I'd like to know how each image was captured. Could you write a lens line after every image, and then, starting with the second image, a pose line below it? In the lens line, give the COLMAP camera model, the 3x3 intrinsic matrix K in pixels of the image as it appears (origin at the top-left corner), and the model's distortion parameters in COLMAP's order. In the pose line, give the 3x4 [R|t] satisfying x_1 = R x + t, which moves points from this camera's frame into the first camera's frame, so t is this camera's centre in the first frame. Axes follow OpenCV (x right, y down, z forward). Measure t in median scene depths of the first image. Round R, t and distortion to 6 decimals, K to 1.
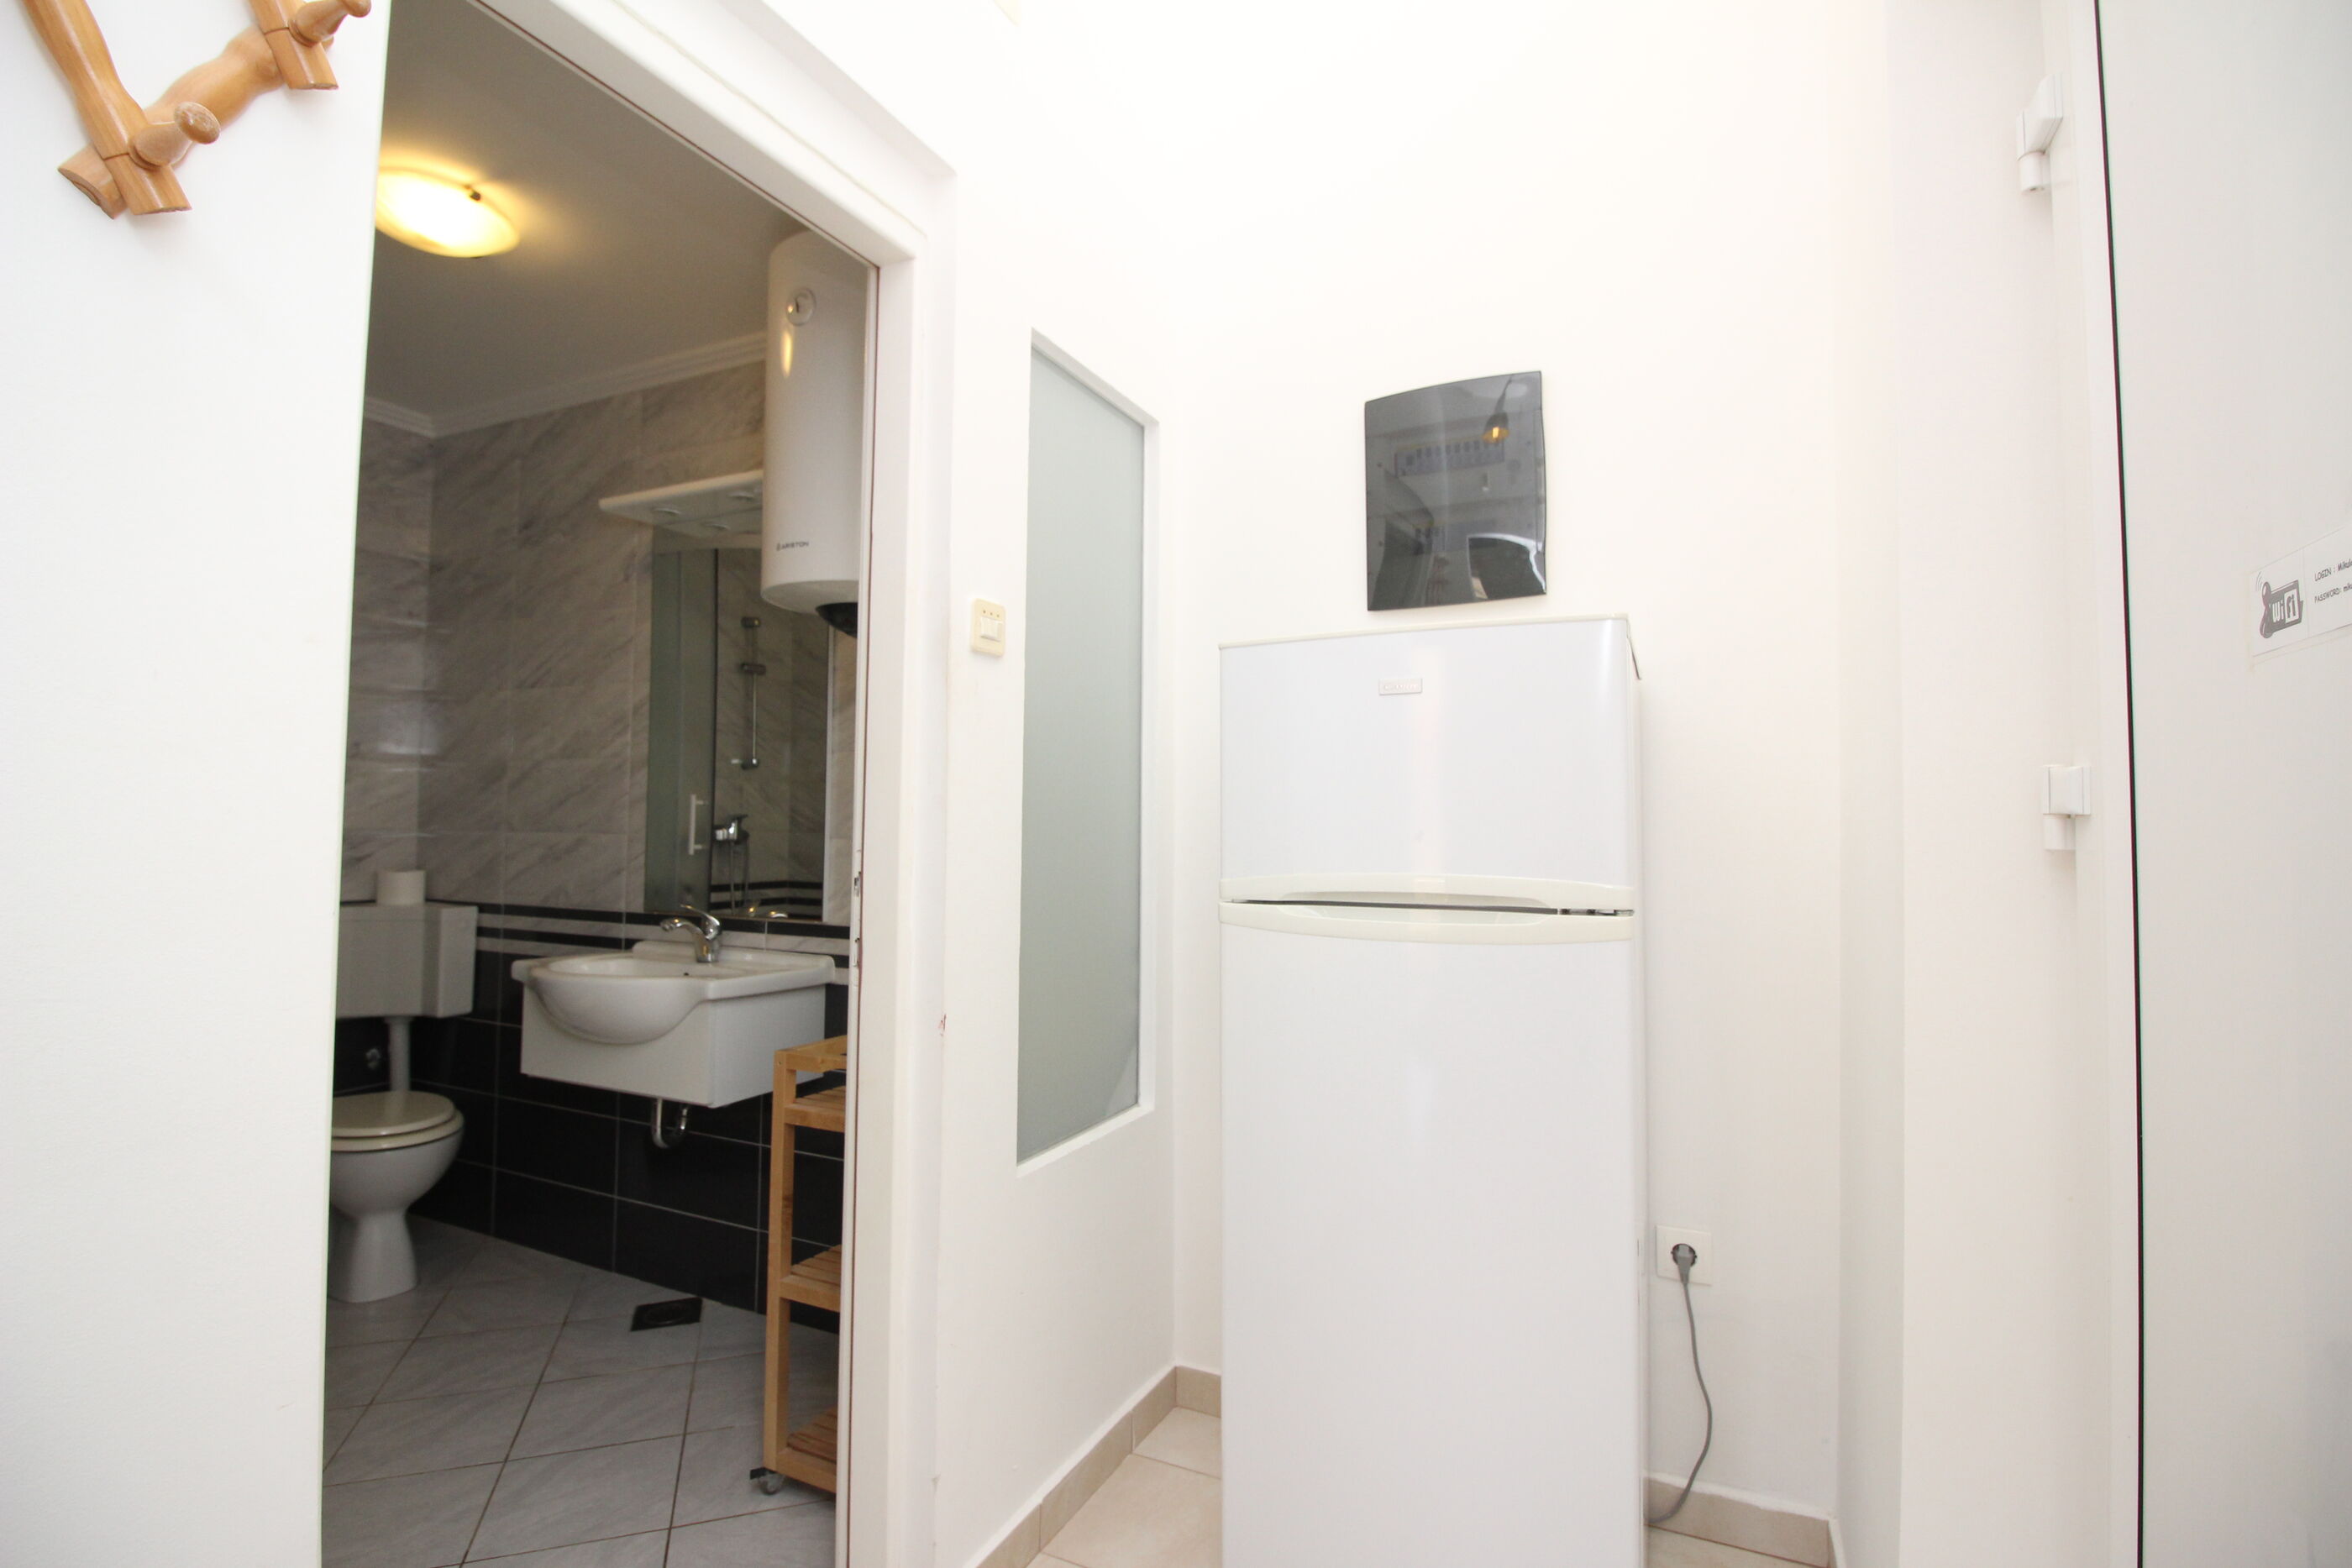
lens RADIAL K [[1095.2, 0, 1171.5], [0, 1095.2, 774.6], [0, 0, 1]] dist [0.000121, -0.011134]
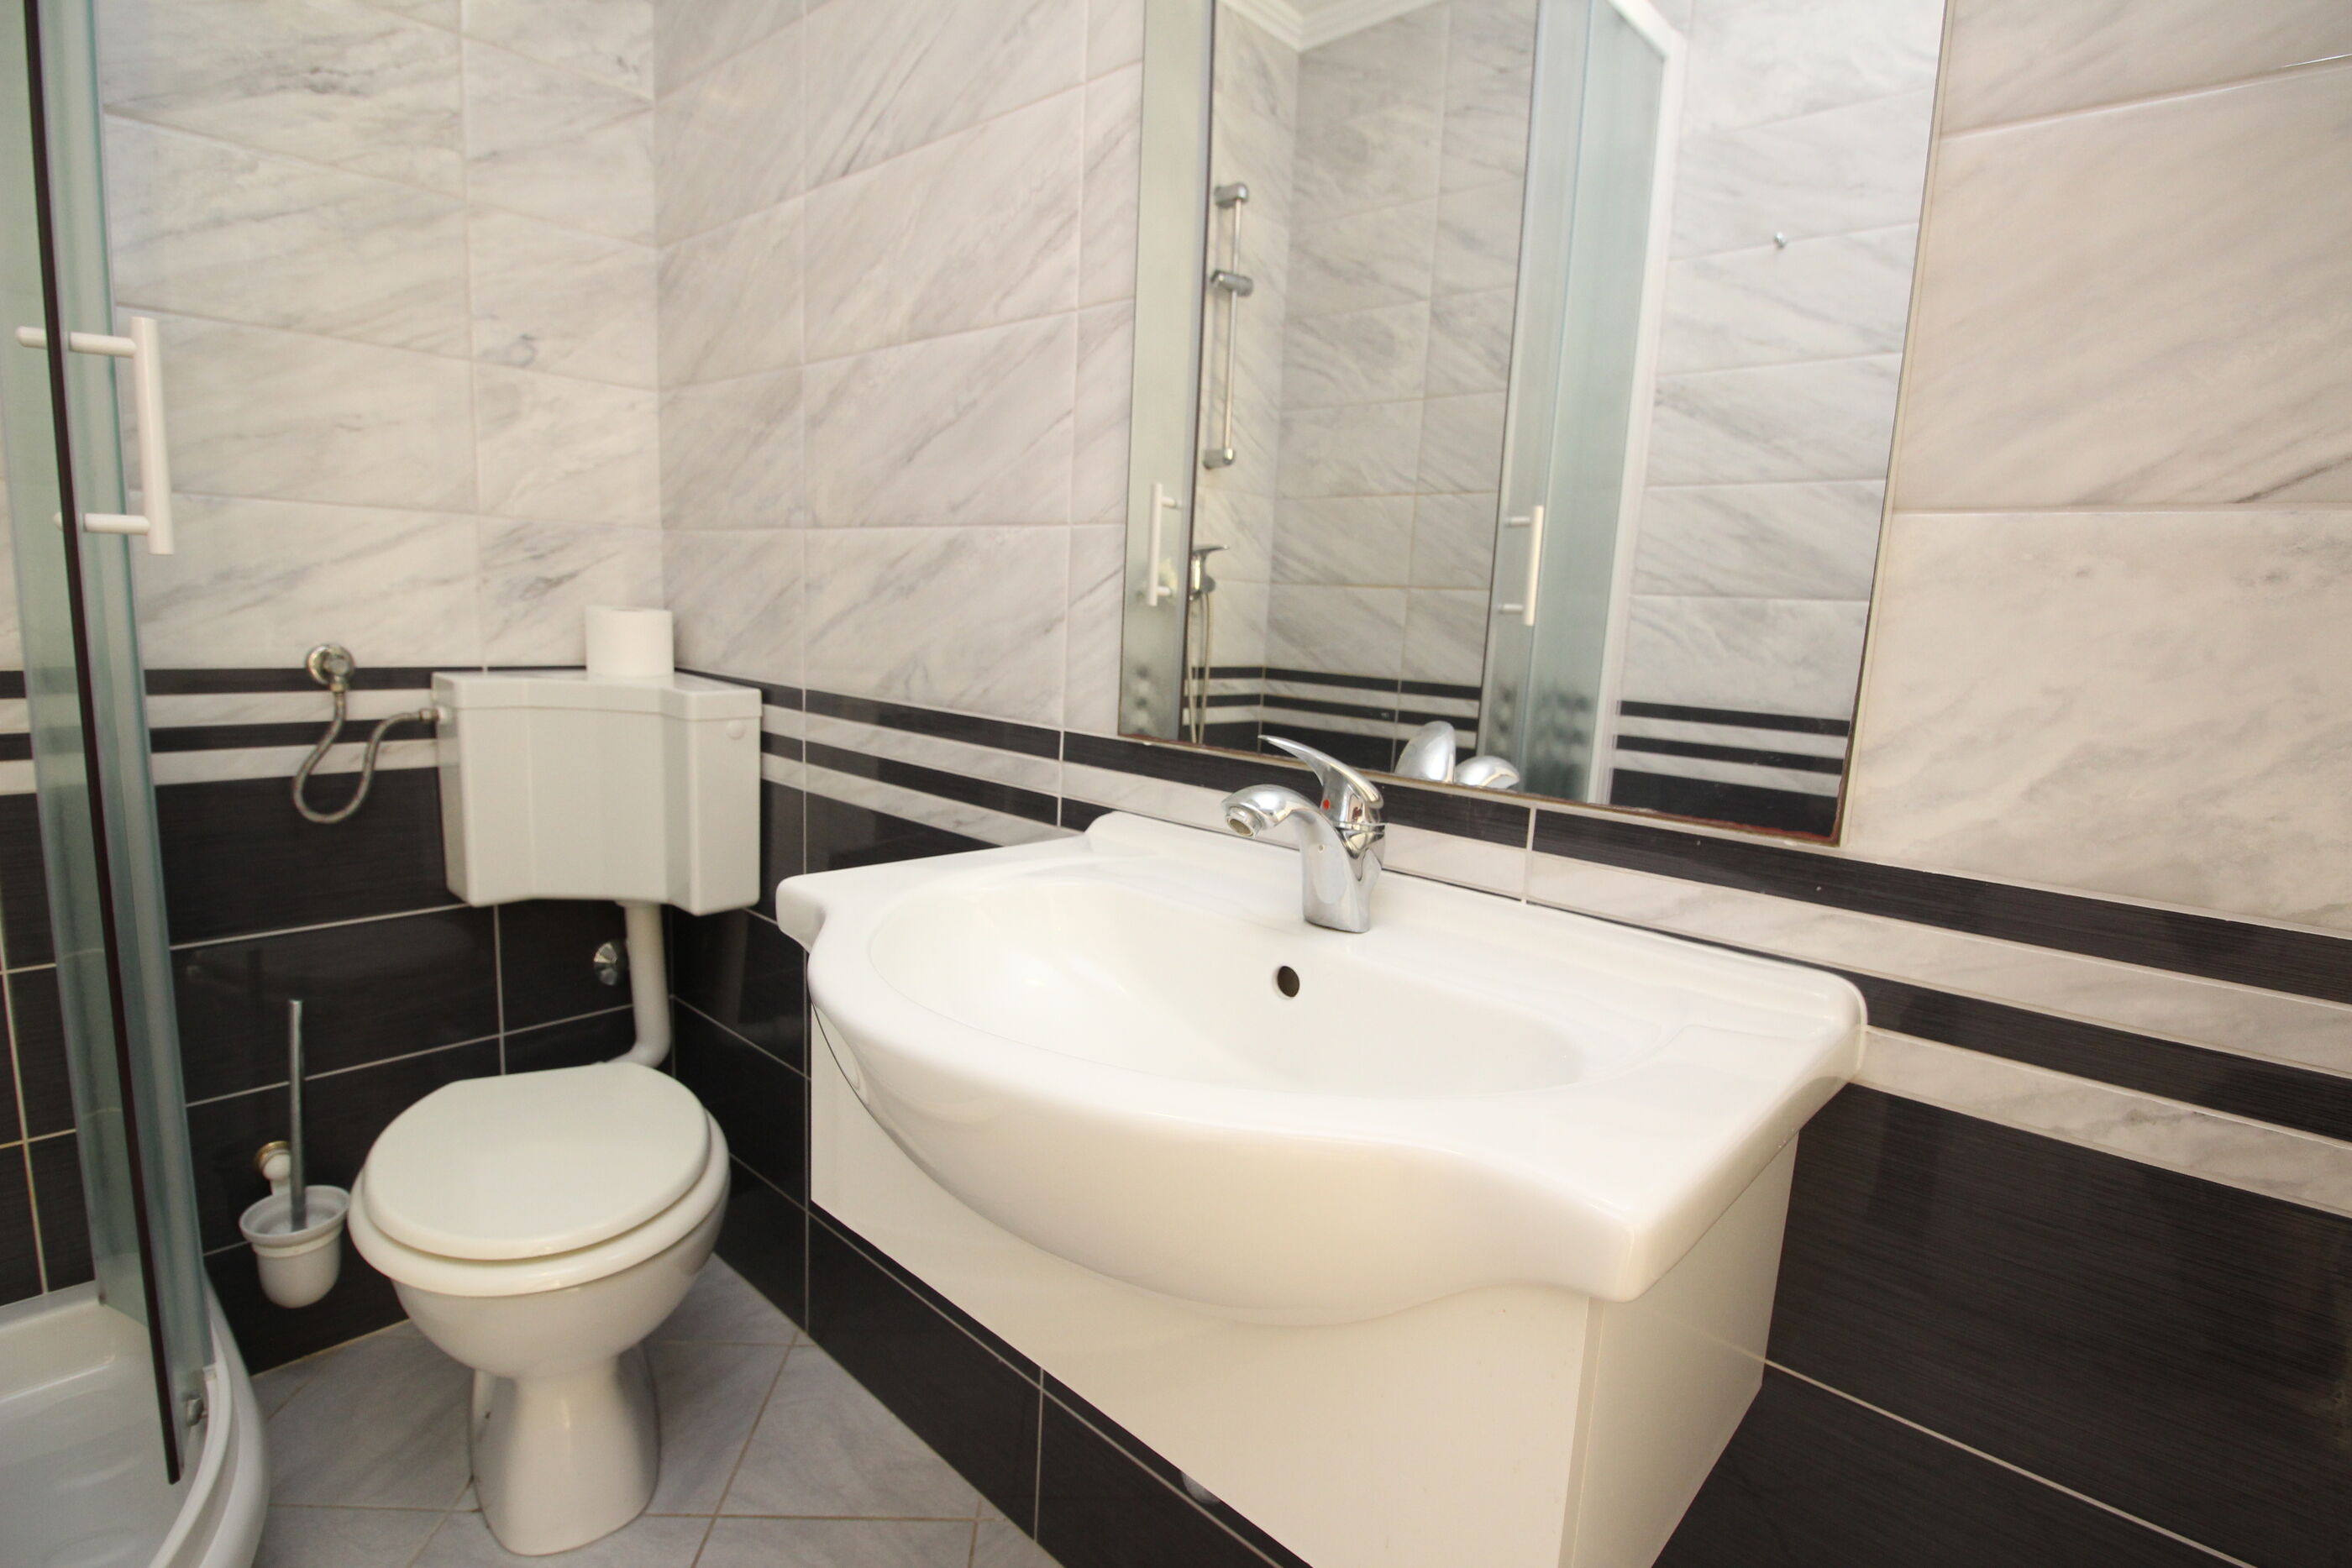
lens RADIAL K [[1095.2, 0, 1181.0], [0, 1095.2, 783.7], [0, 0, 1]] dist [0.000121, -0.011134]
pose [[0.958875, 0.081134, -0.271986, -0.333416], [-0.026766, 0.979850, 0.197933, 0.062712], [0.282564, -0.182513, 0.941725, 0.608282]]
